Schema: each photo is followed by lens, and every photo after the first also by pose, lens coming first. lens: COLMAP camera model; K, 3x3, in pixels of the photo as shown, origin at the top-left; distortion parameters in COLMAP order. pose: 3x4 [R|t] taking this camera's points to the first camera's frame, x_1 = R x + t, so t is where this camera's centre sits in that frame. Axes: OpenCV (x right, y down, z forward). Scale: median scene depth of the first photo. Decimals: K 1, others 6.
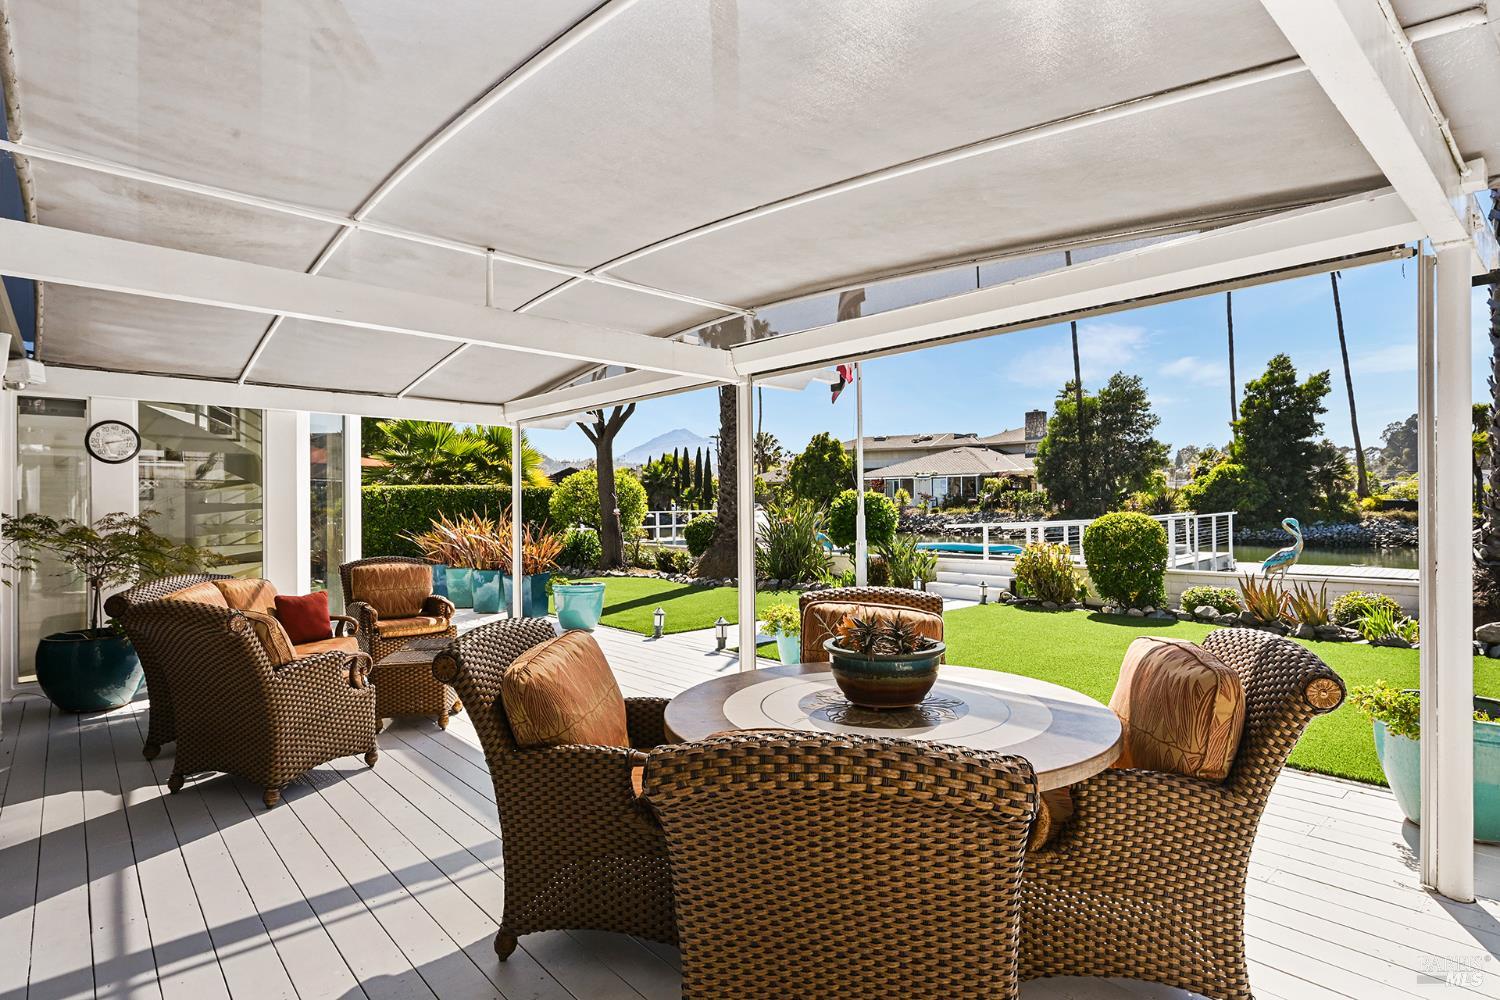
lens RADIAL K [[764.9, 0, 750.0], [0, 764.9, 500.0], [0, 0, 1]] dist [-0.002086, -0.000298]
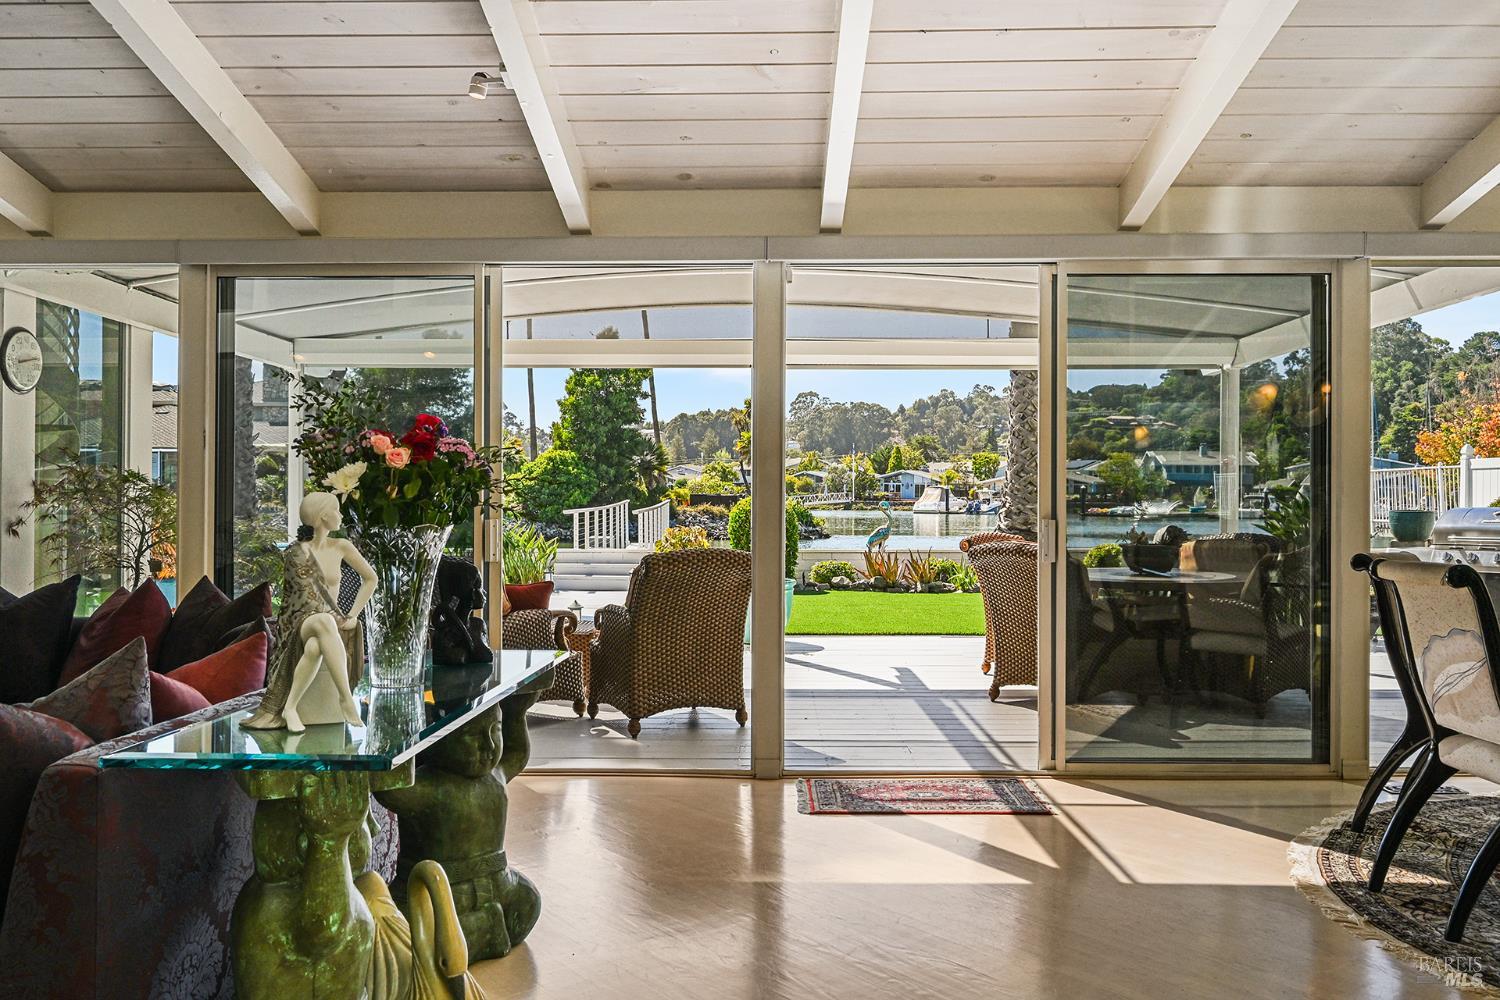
lens RADIAL K [[1161.9, 0, 728.9], [0, 1161.9, 490.9], [0, 0, 1]] dist [0.006749, 0.007084]
pose [[0.681786, 0.013689, 0.731423, -0.205312], [-0.012526, 0.999897, -0.007038, 0.005900], [-0.731444, -0.004364, 0.681887, -0.020403]]
